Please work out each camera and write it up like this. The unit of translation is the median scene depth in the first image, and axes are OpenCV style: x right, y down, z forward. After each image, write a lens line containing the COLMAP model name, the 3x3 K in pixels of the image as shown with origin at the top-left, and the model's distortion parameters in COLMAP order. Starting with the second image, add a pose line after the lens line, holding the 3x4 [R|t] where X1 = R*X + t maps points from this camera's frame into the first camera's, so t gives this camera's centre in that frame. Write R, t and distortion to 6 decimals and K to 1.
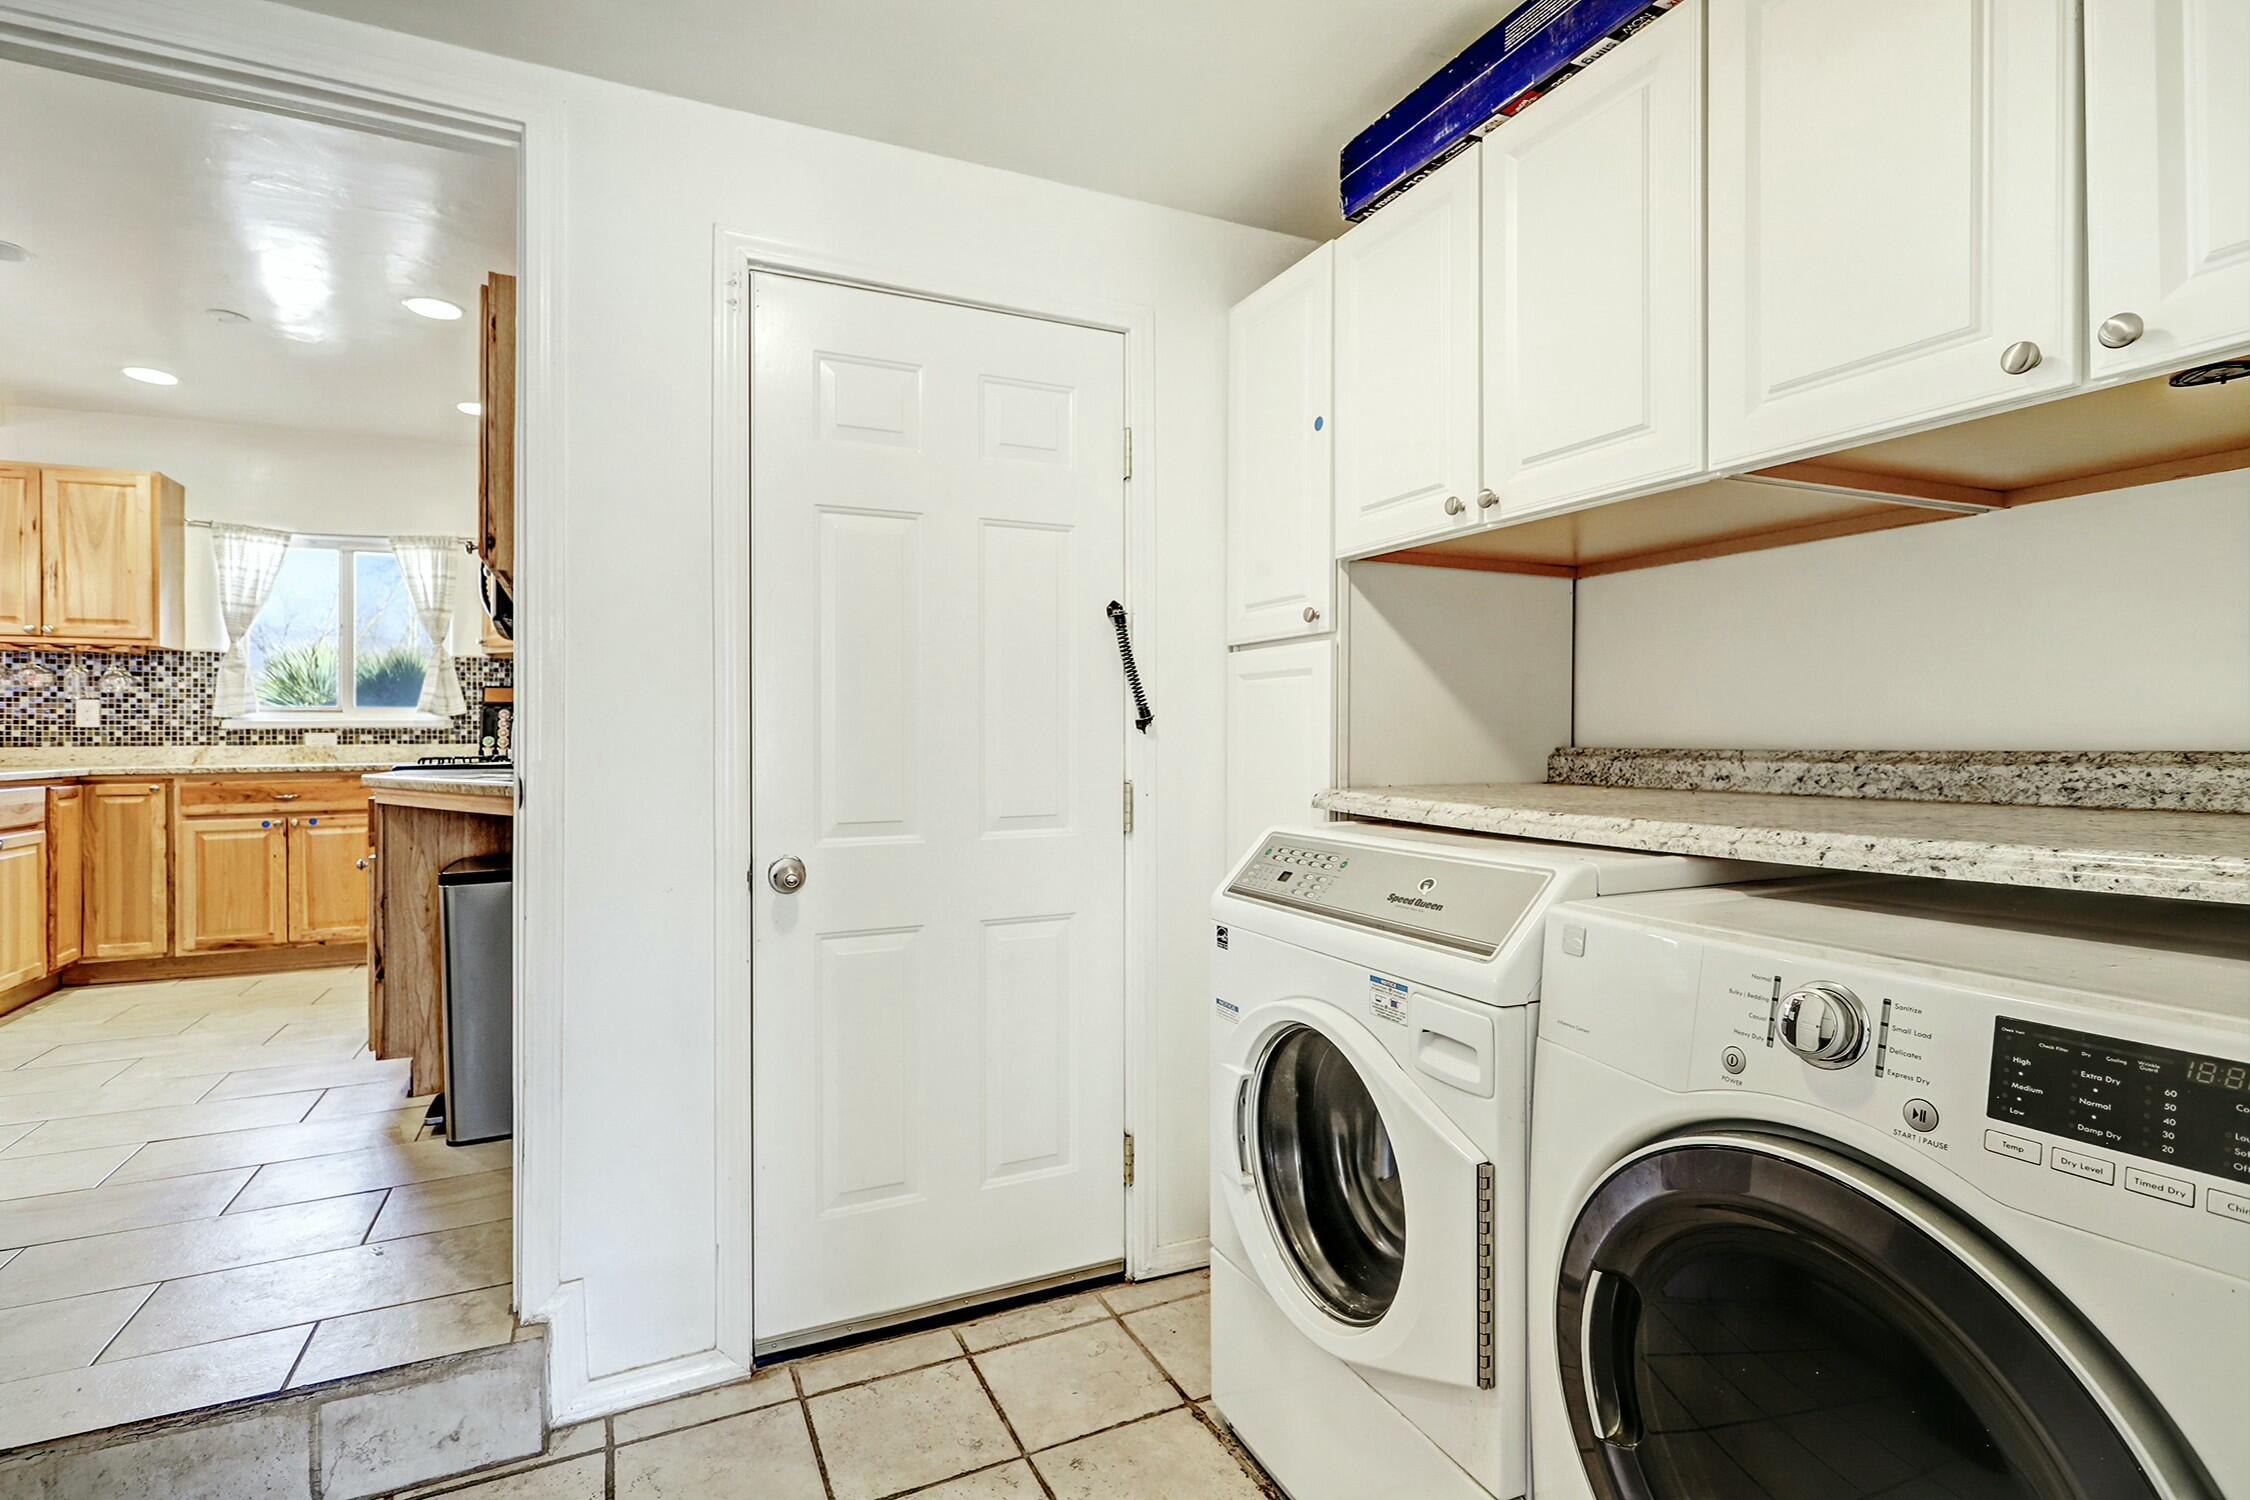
lens RADIAL K [[1065.4, 0, 1124.8], [0, 1065.4, 744.9], [0, 0, 1]] dist [-0.000074, 0.002367]
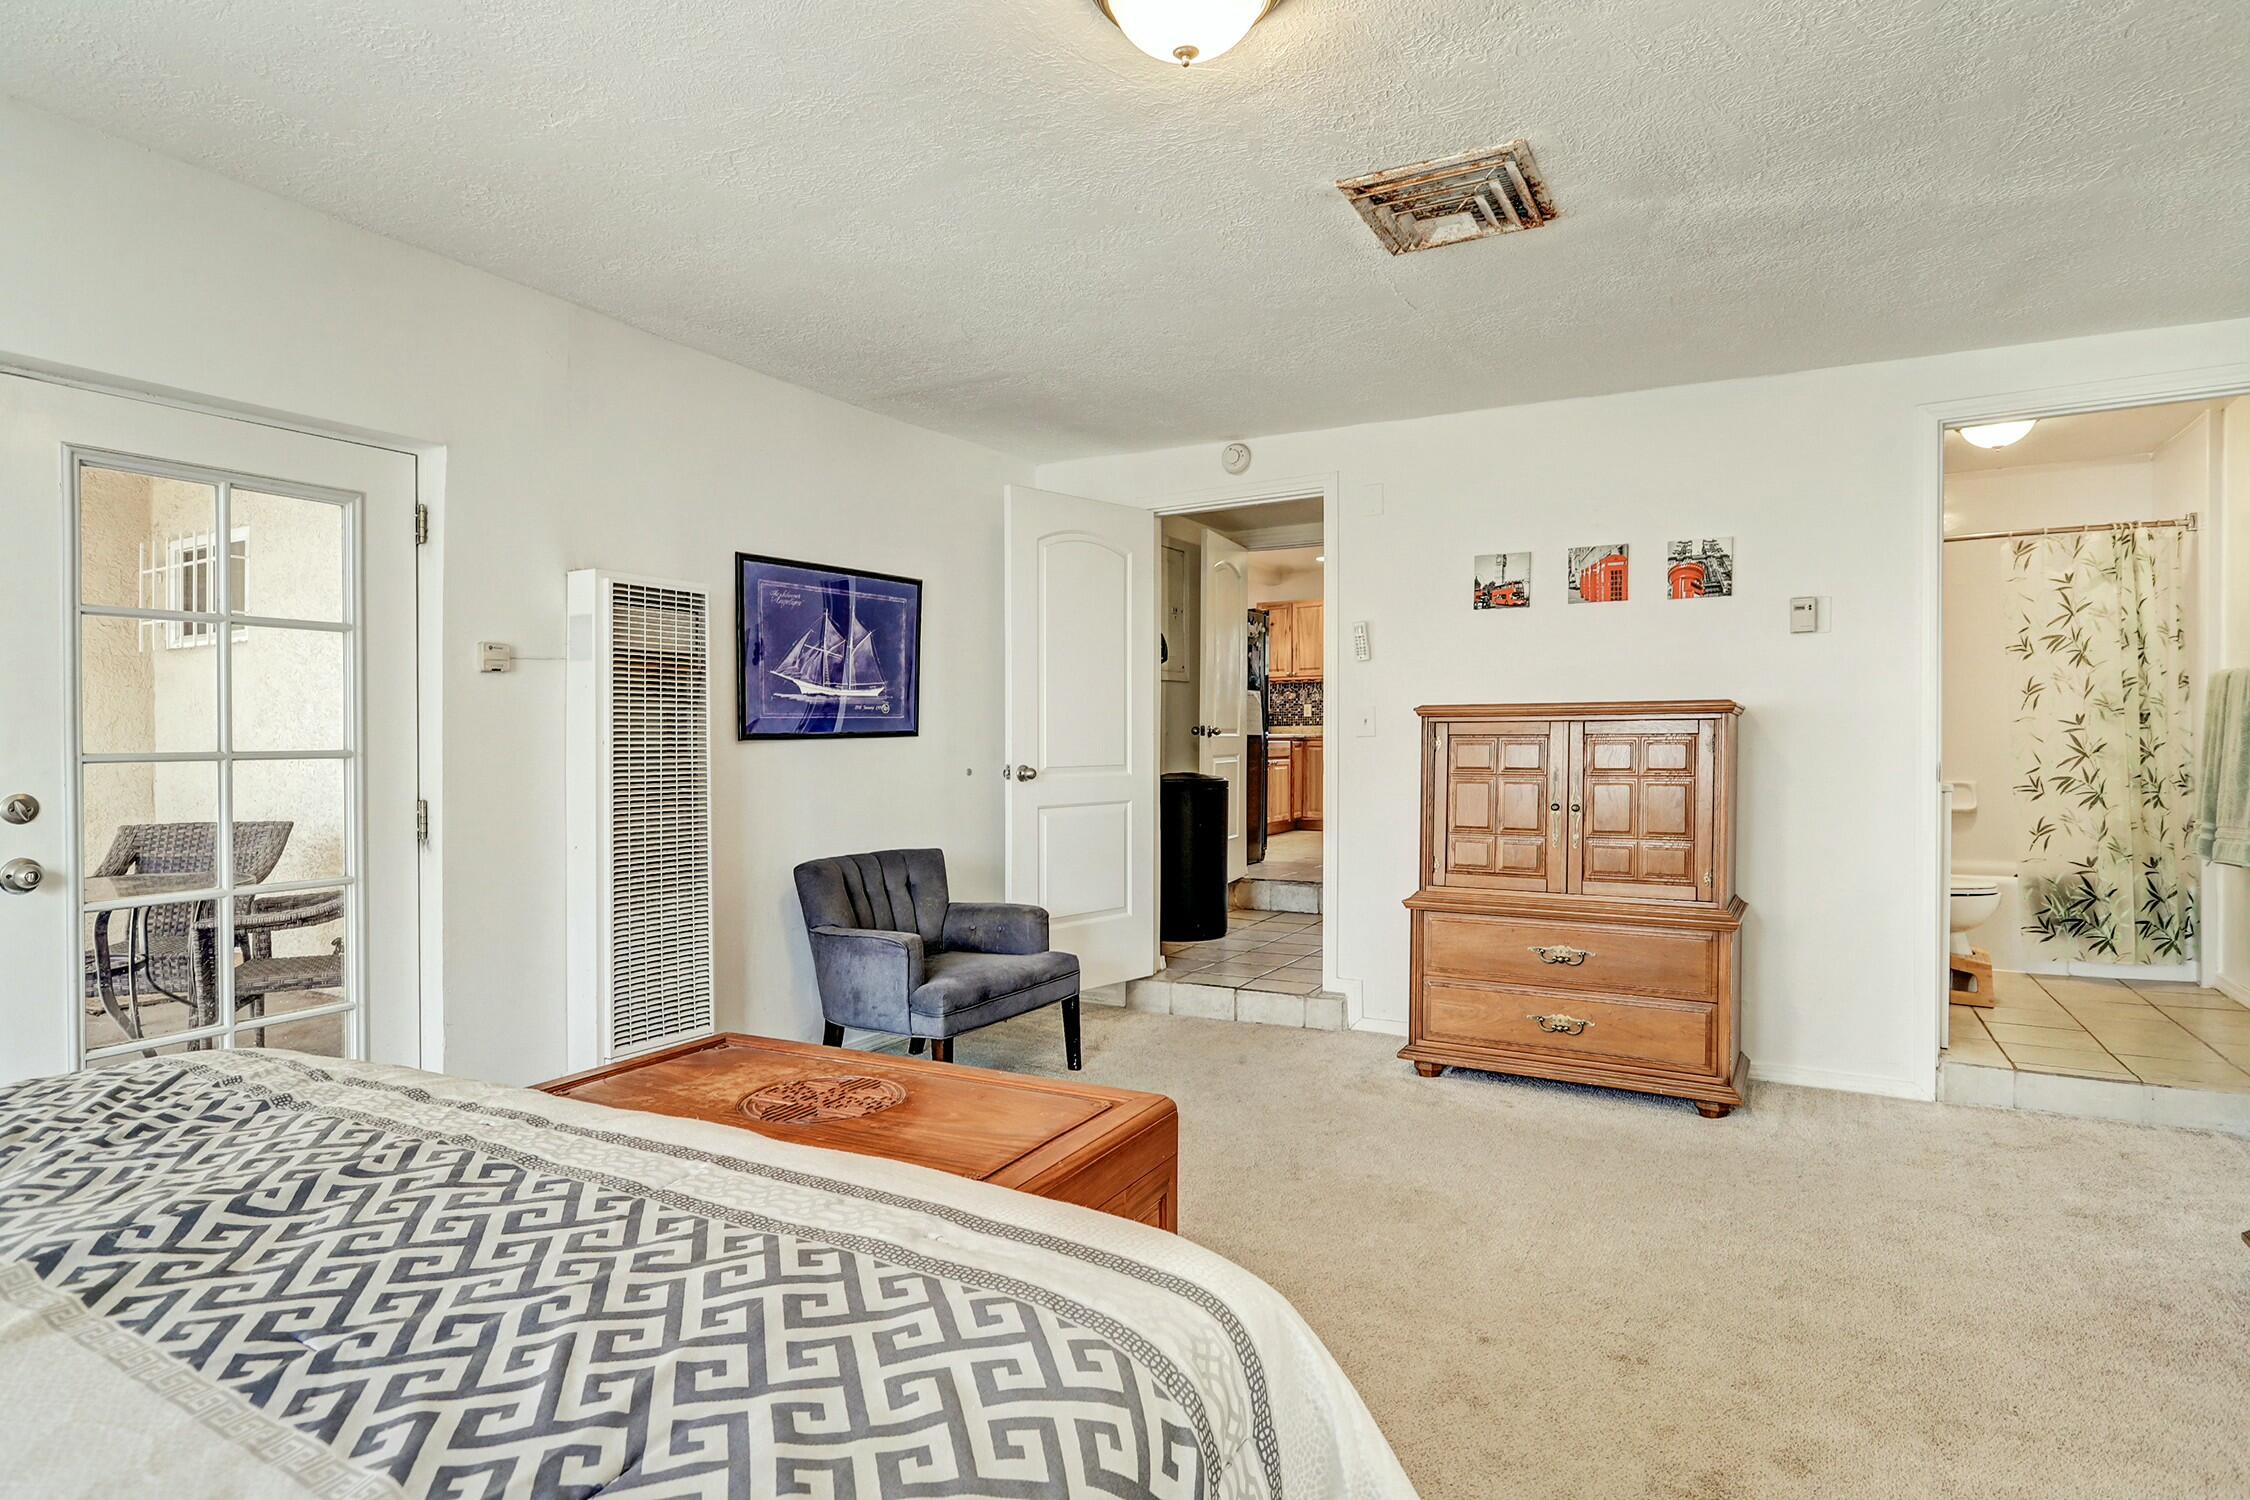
lens RADIAL K [[1110.7, 0, 1128.6], [0, 1110.7, 747.8], [0, 0, 1]] dist [-0.004518, -0.000006]
pose [[0.565006, 0.012588, -0.824991, 0.707484], [-0.006646, 0.999921, 0.010705, 0.025586], [0.825060, -0.000565, 0.565045, -0.595566]]
